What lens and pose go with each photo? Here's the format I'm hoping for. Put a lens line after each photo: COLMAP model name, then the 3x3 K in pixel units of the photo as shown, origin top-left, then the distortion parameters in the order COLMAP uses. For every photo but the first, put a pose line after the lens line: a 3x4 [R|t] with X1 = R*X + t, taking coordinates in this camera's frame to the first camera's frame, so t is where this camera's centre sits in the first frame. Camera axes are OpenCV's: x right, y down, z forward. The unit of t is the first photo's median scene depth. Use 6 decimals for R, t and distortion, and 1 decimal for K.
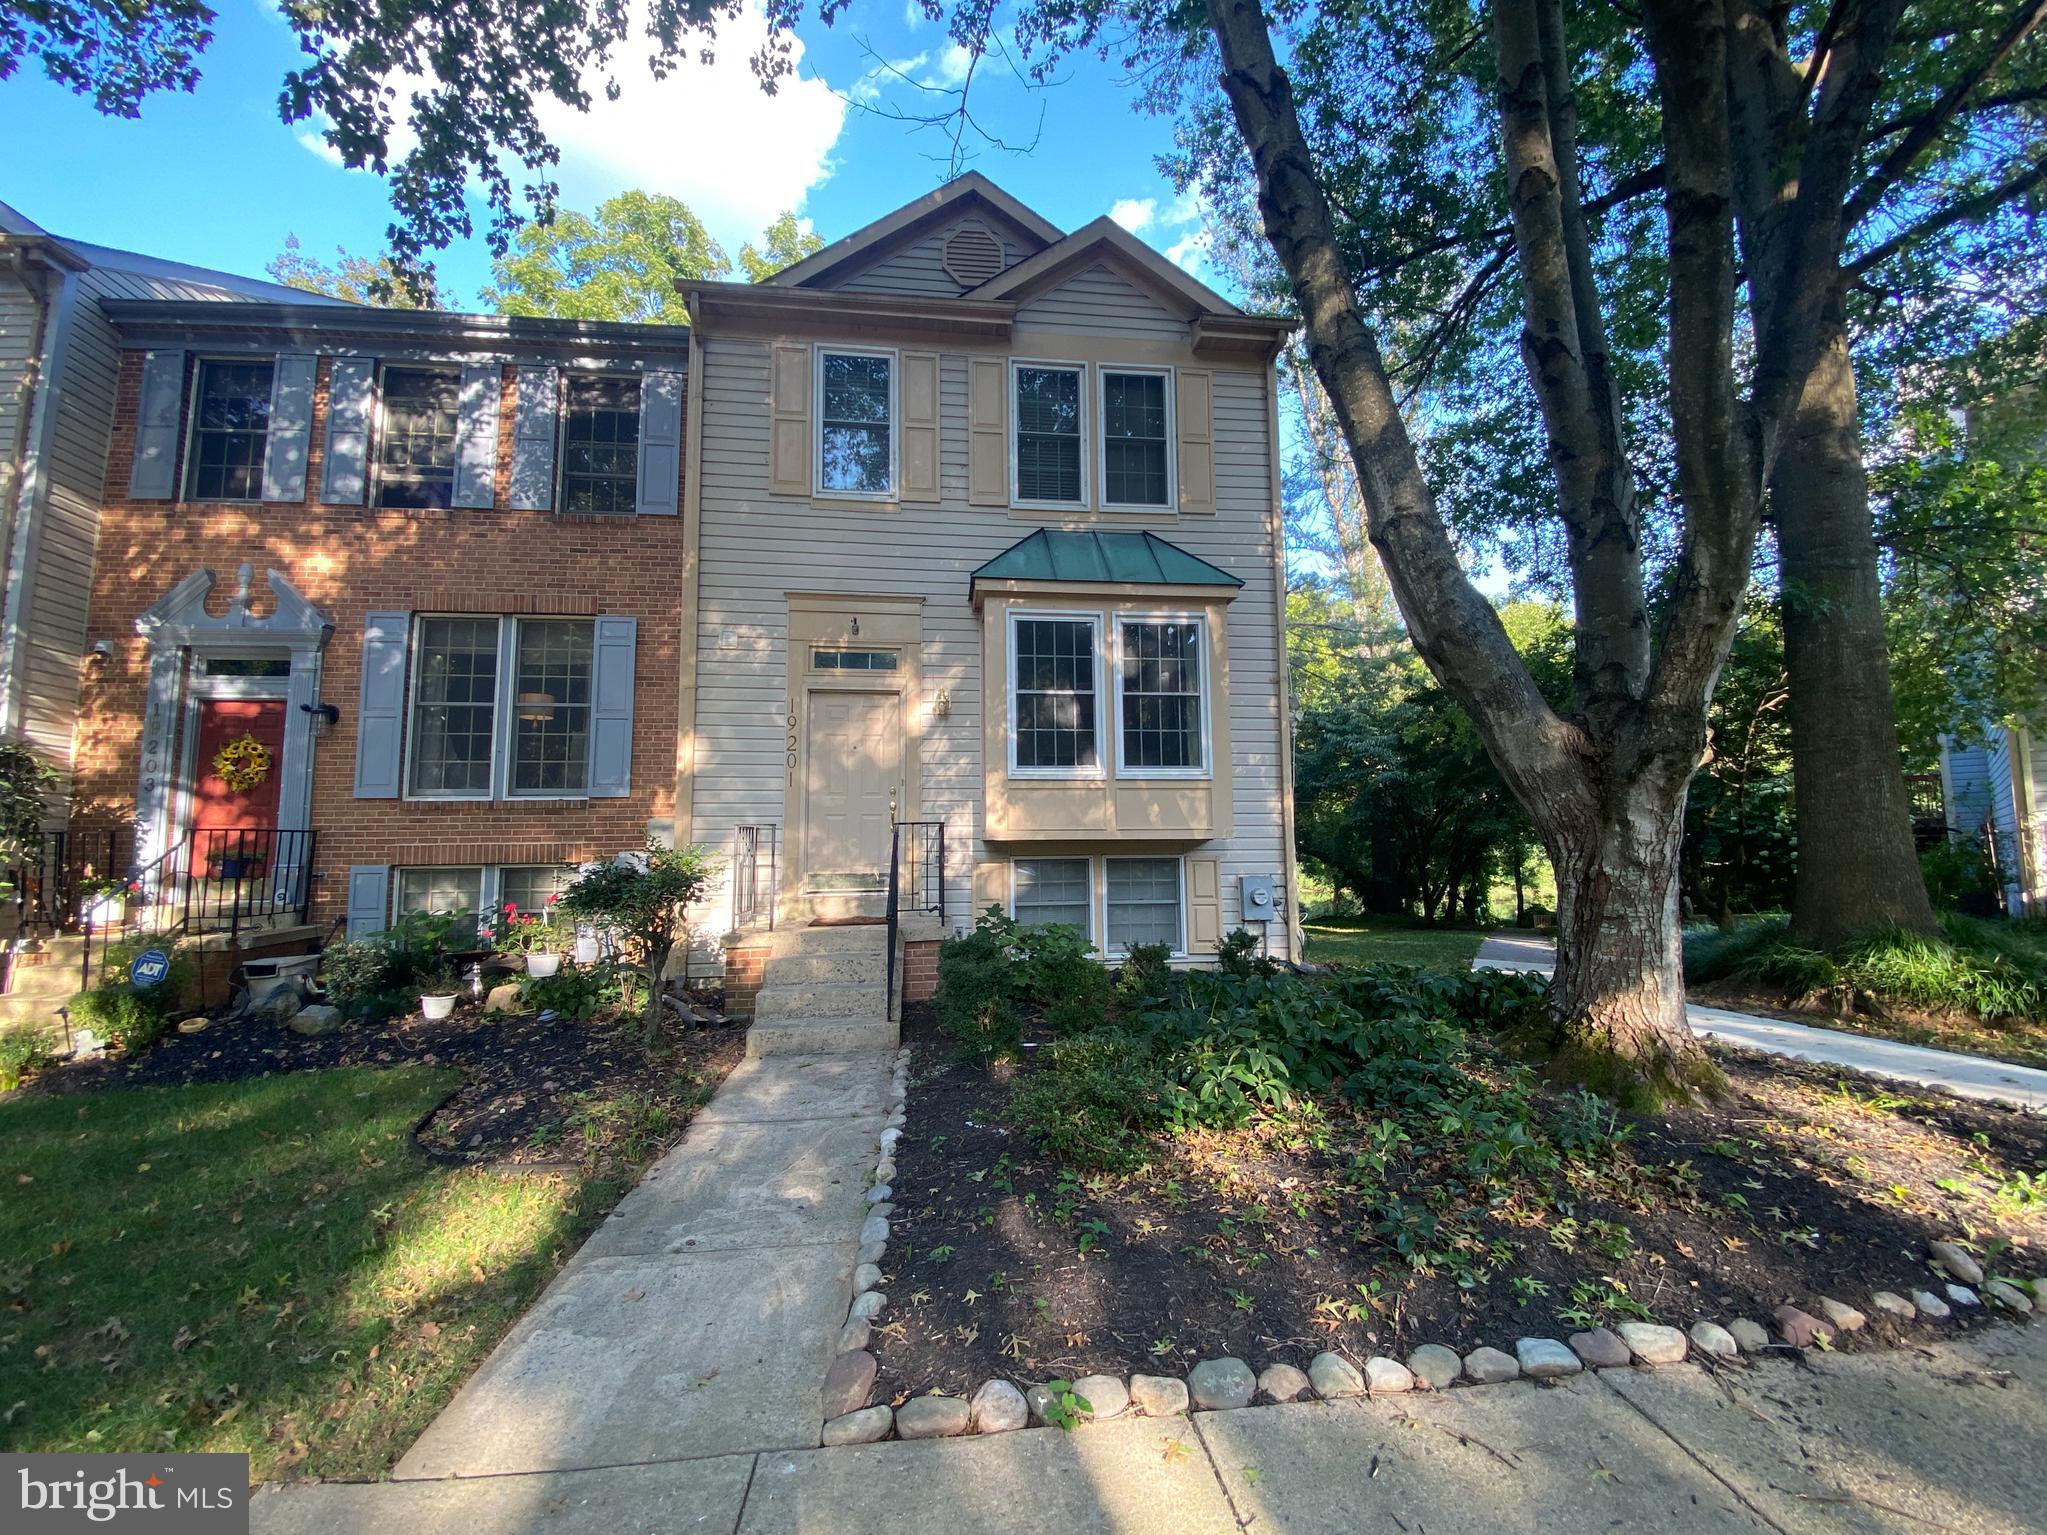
lens RADIAL K [[886.5, 0, 1024.3], [0, 886.5, 757.5], [0, 0, 1]] dist [0.038805, -0.036558]
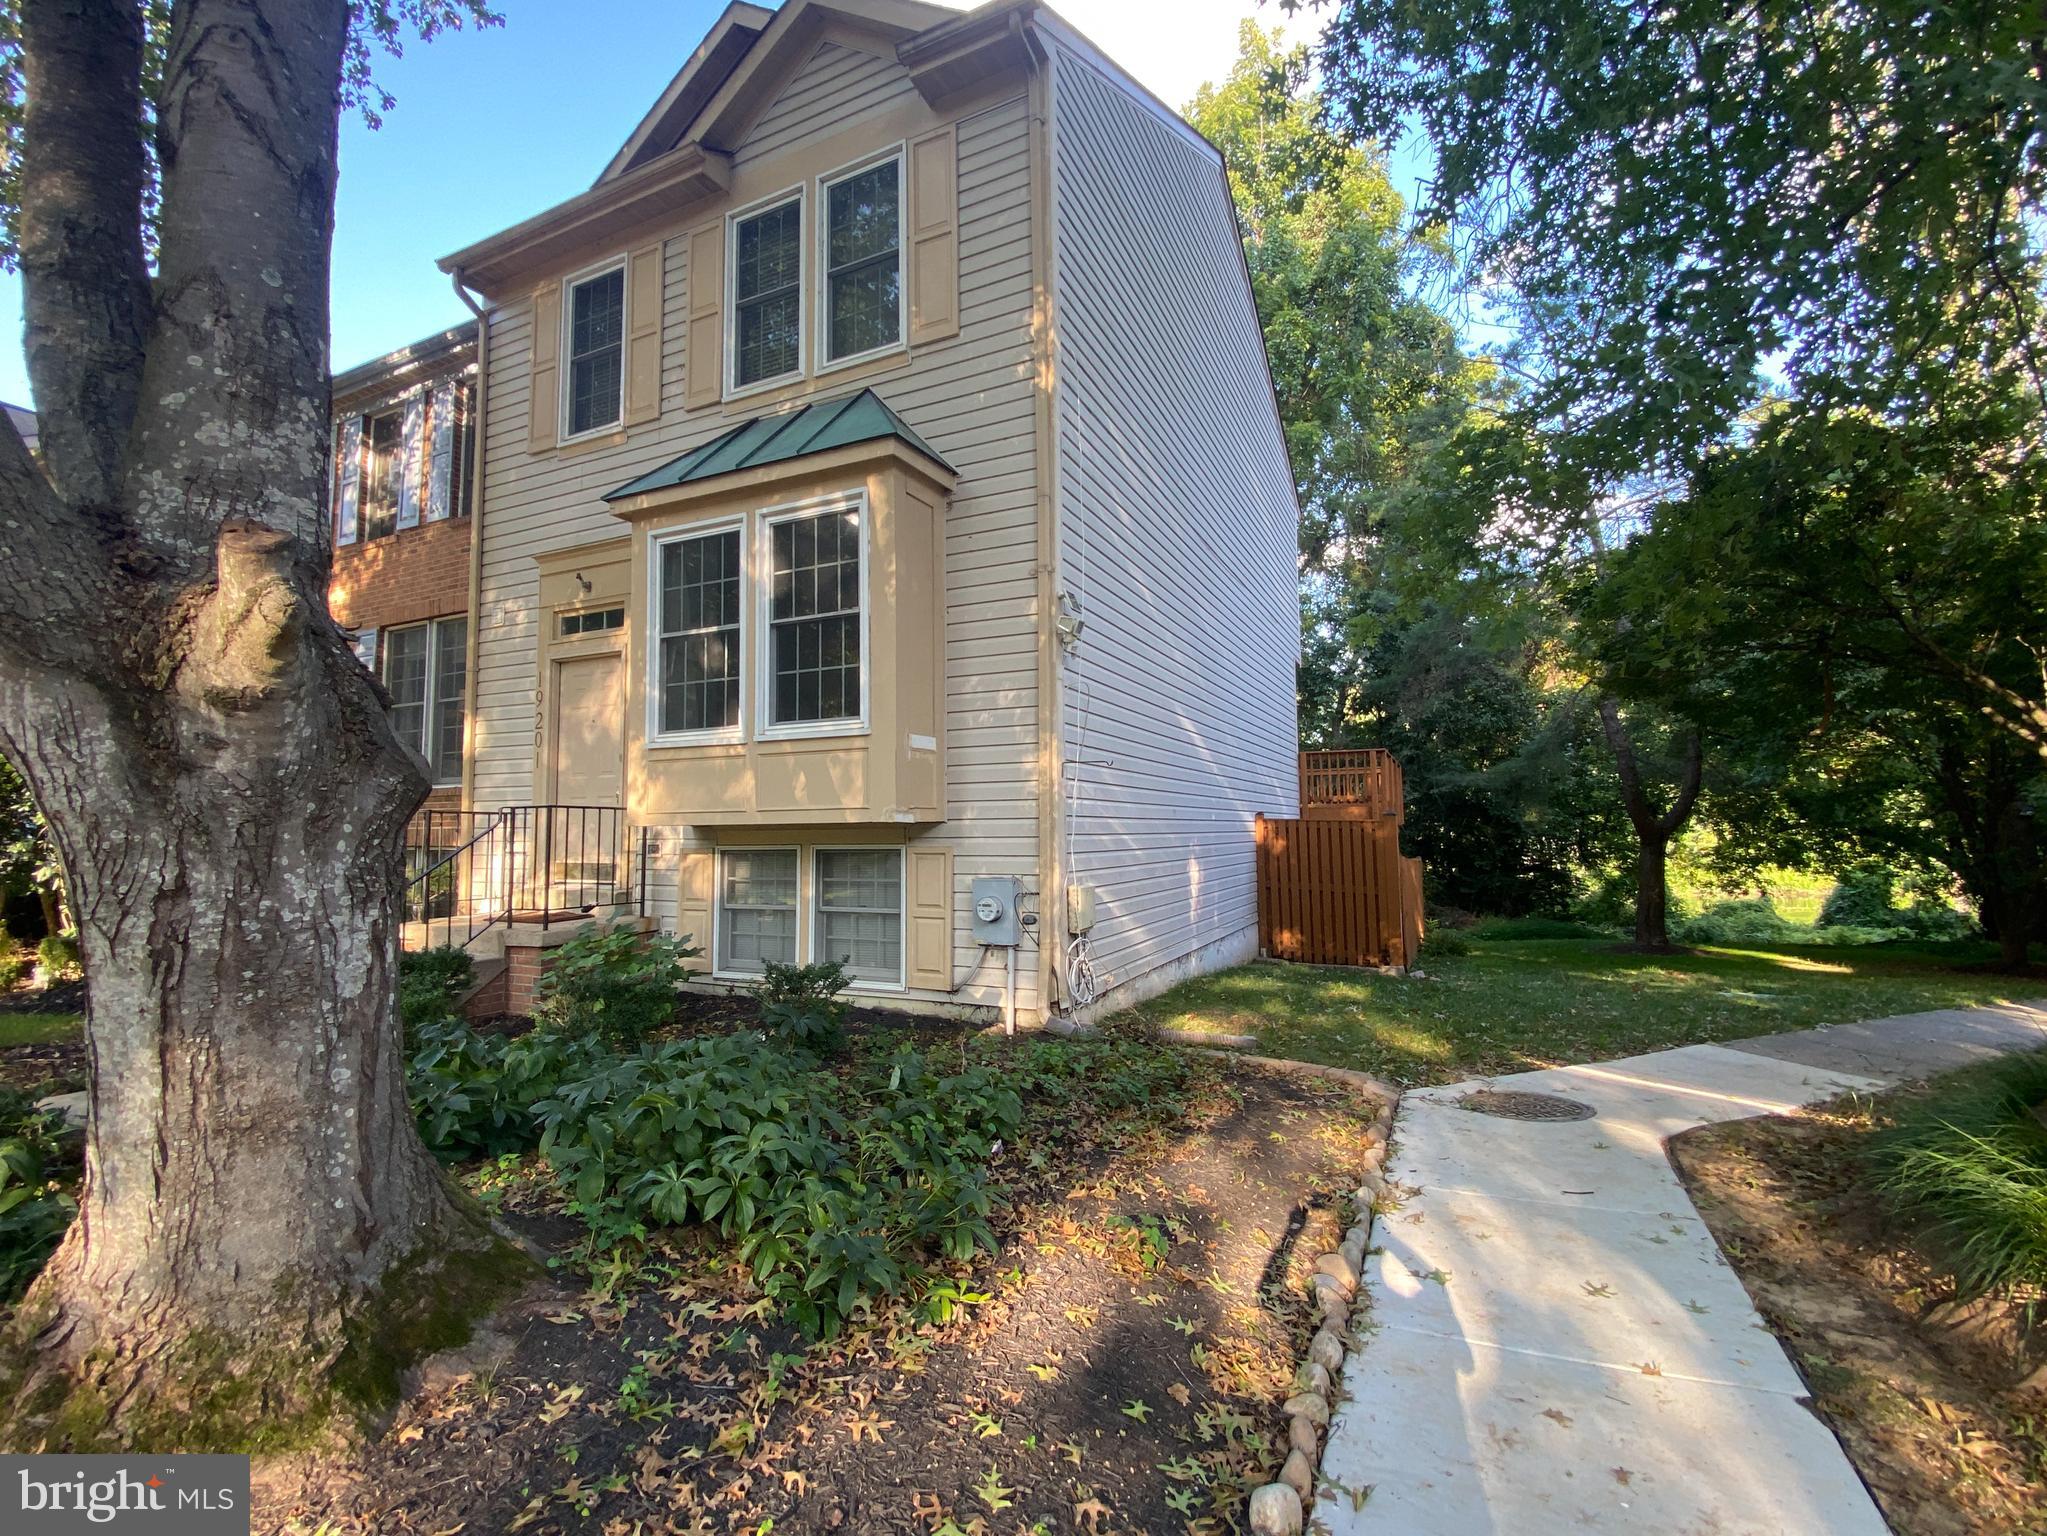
lens RADIAL K [[886.5, 0, 1024.3], [0, 886.5, 758.0], [0, 0, 1]] dist [0.038805, -0.036558]
pose [[0.842104, -0.041723, -0.537699, 0.642772], [0.059231, 0.998127, 0.015313, 0.037576], [0.536053, -0.044743, 0.842998, 0.478022]]
